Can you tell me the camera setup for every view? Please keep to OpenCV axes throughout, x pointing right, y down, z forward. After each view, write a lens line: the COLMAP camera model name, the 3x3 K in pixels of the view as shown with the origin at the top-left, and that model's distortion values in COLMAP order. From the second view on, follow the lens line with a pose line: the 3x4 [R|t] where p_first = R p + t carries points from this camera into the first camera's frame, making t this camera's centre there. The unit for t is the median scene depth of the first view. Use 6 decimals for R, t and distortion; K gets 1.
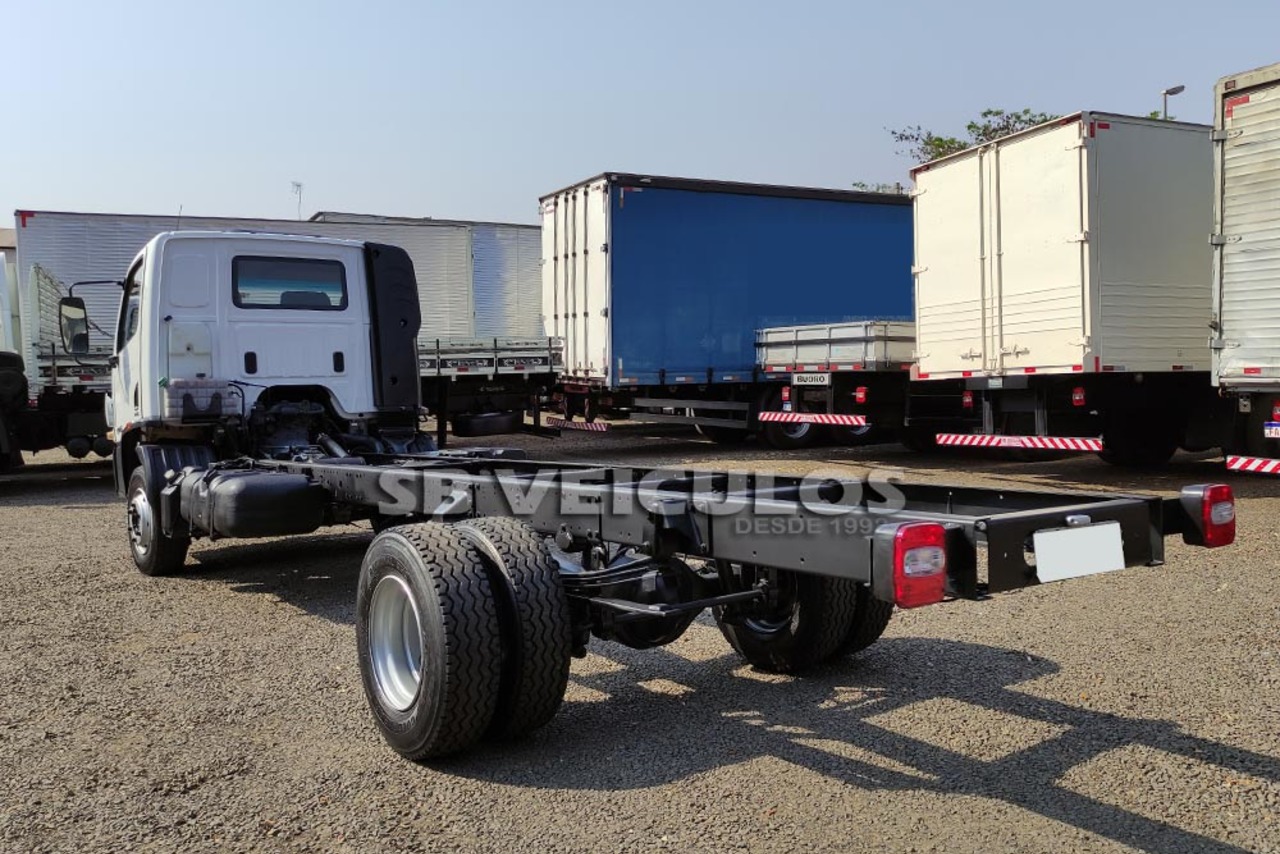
lens RADIAL K [[1069.1, 0, 687.1], [0, 1069.1, 427.7], [0, 0, 1]] dist [0.000770, -0.000834]
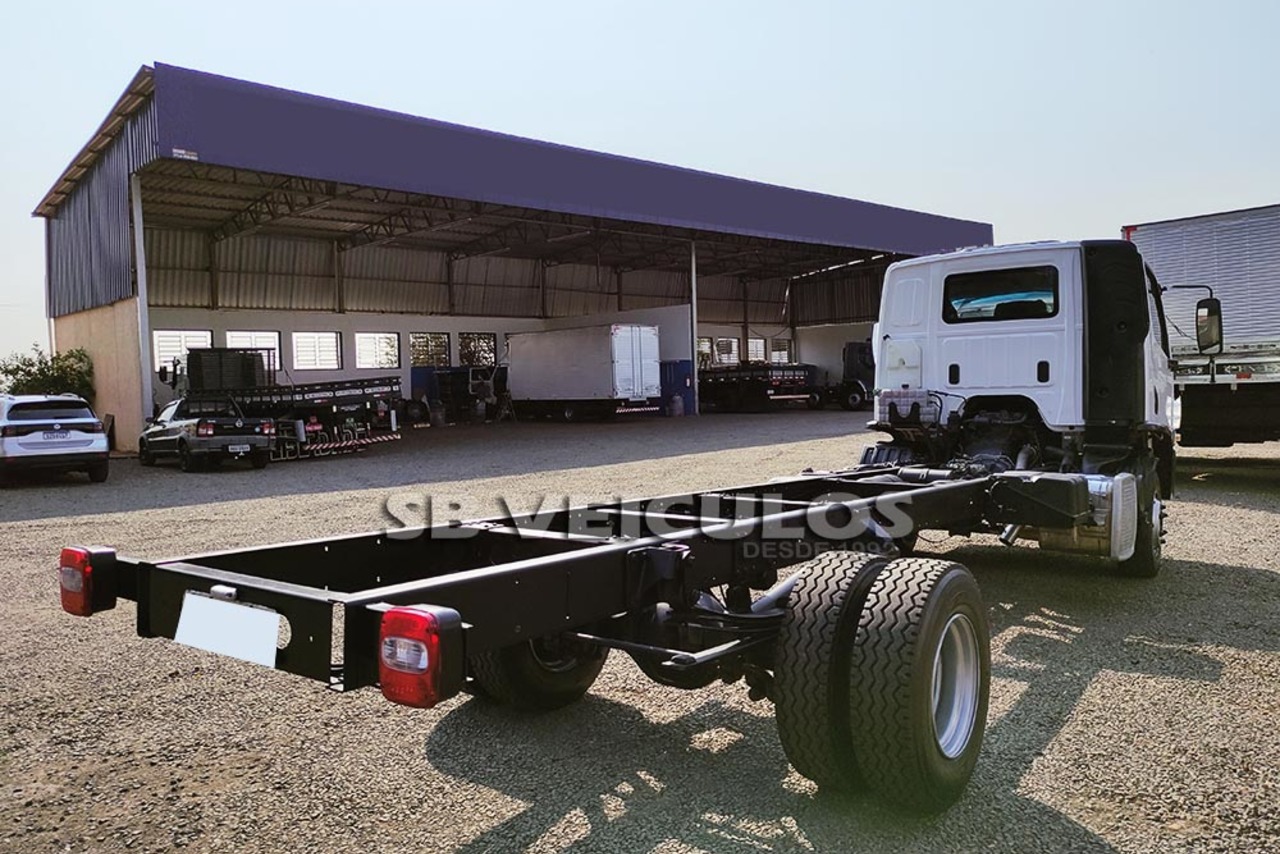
lens RADIAL K [[1069.1, 0, 687.1], [0, 1069.1, 427.7], [0, 0, 1]] dist [0.000770, -0.000834]
pose [[0.243318, 0.048487, -0.968734, 0.588603], [-0.032973, 0.998586, 0.041699, -0.045201], [0.969386, 0.021796, 0.244573, 0.509270]]
